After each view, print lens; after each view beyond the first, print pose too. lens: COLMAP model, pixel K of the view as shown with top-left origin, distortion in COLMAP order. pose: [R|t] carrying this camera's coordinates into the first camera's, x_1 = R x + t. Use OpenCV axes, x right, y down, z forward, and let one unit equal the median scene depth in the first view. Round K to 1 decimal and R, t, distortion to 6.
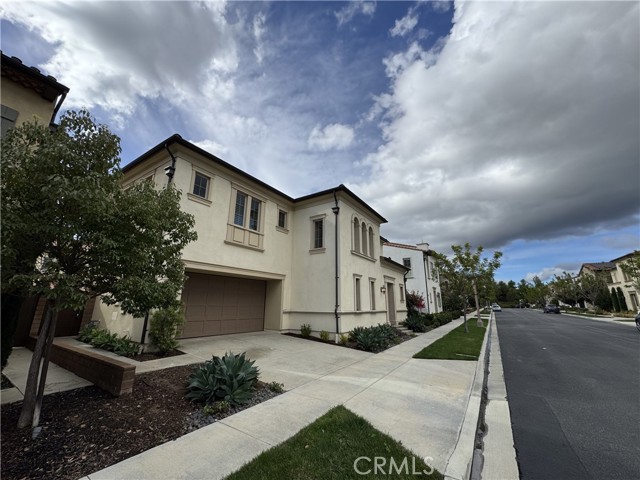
lens RADIAL K [[261.9, 0, 320.0], [0, 261.9, 240.0], [0, 0, 1]] dist [0.001799, 0.000045]
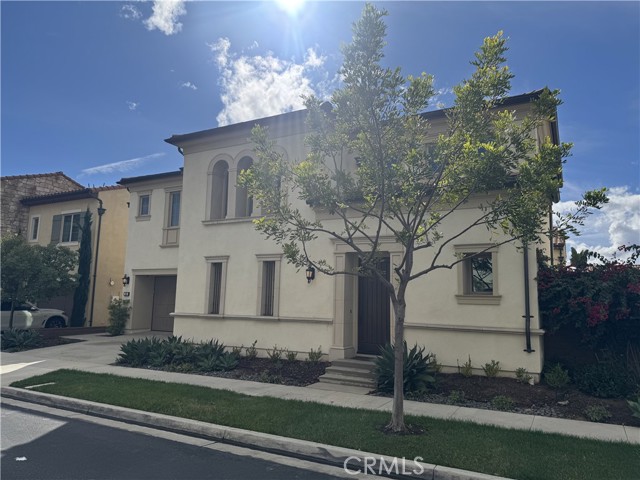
lens RADIAL K [[470.1, 0, 320.0], [0, 470.1, 240.0], [0, 0, 1]] dist [0.002515, -0.006172]
pose [[0.072292, -0.139701, -0.987551, 1.300275], [0.220404, 0.967901, -0.120787, 0.291817], [0.972726, -0.208928, 0.100762, 1.171895]]
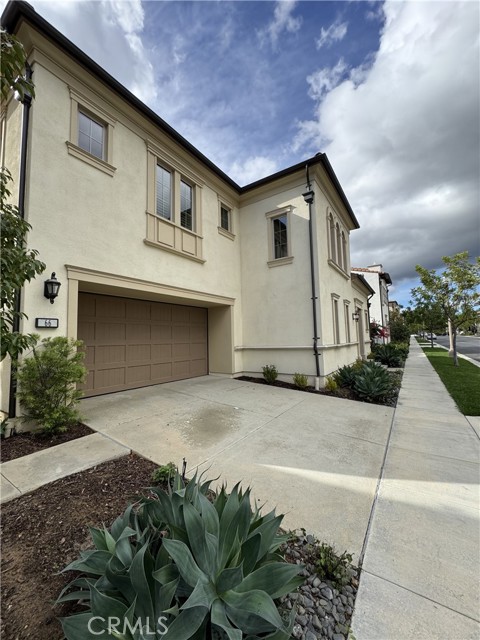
lens RADIAL K [[255.8, 0, 240.0], [0, 255.8, 320.0], [0, 0, 1]] dist [-0.009809, -0.000030]
pose [[0.999363, -0.033888, -0.011159, -0.113468], [0.035268, 0.985609, 0.165321, 0.077966], [0.005396, -0.165609, 0.986177, 0.311951]]
